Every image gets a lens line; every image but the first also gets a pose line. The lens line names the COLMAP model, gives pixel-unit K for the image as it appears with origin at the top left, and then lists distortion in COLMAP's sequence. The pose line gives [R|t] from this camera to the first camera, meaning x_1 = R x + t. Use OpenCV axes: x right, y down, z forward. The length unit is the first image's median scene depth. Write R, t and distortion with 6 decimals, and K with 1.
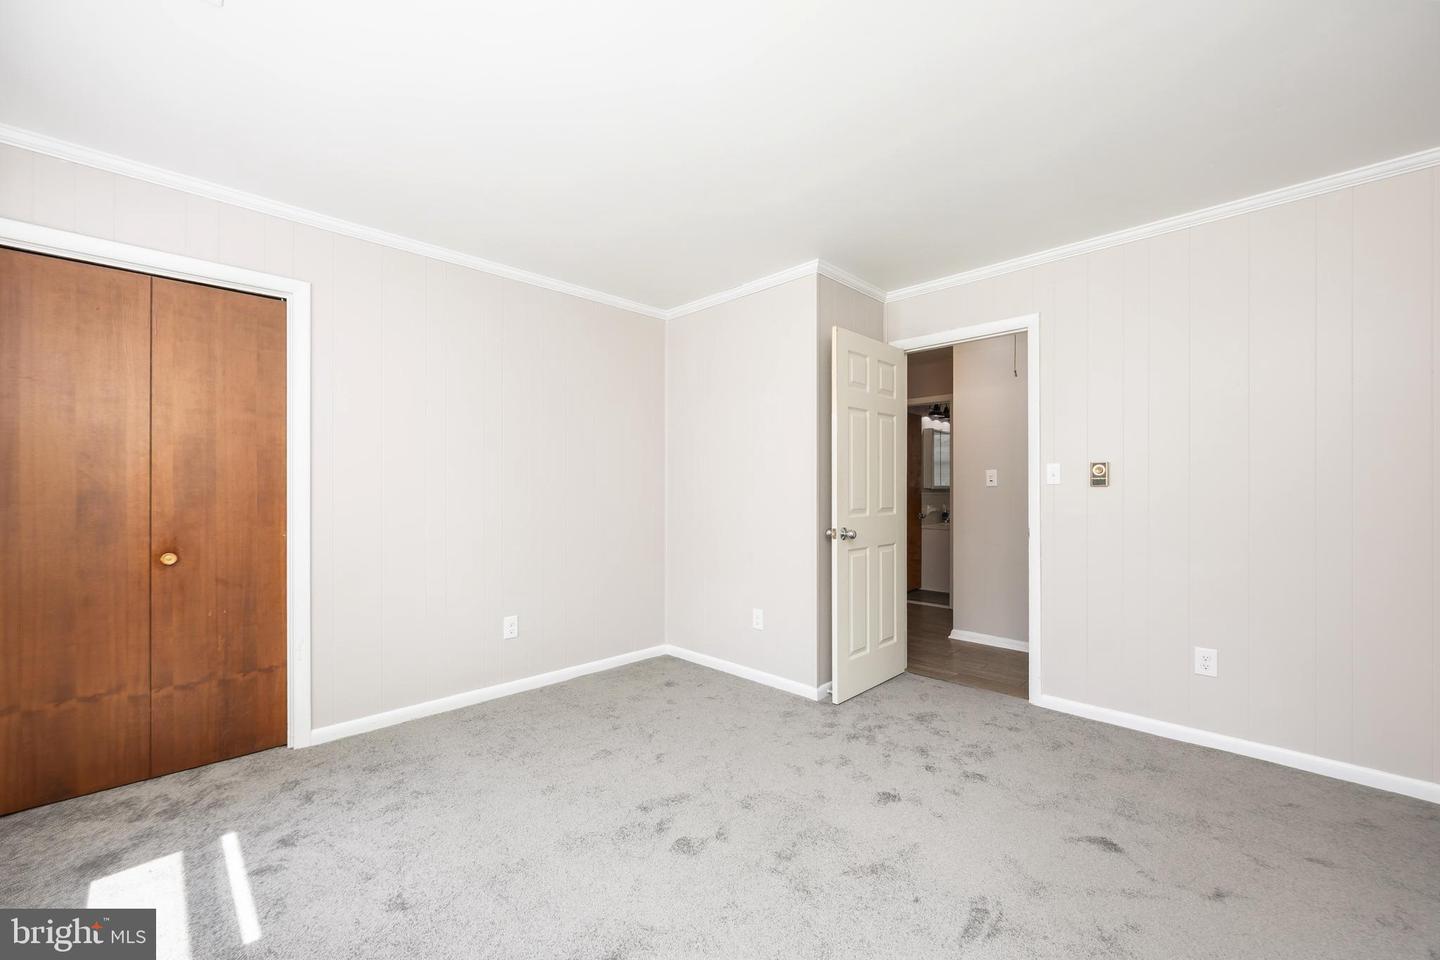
lens RADIAL K [[558.6, 0, 716.6], [0, 558.6, 488.3], [0, 0, 1]] dist [0.000310, 0.001333]
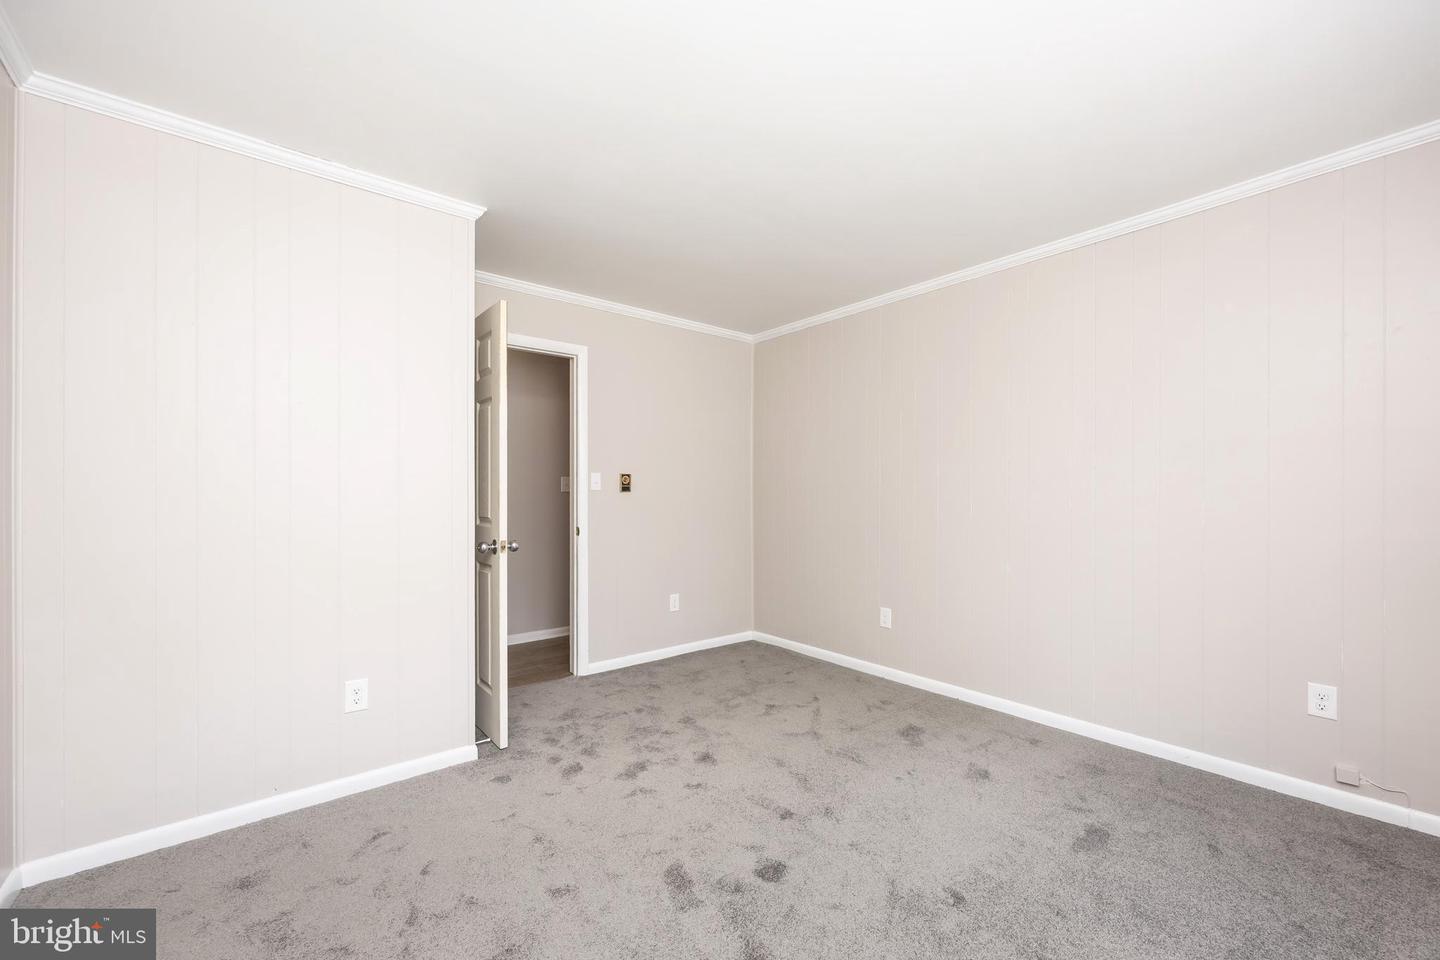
lens RADIAL K [[558.6, 0, 723.4], [0, 558.6, 486.5], [0, 0, 1]] dist [0.000310, 0.001333]
pose [[0.140084, 0.013583, 0.990046, -0.606061], [0.008347, 0.999854, -0.014899, 0.005749], [-0.990104, 0.010351, 0.139950, 0.570791]]
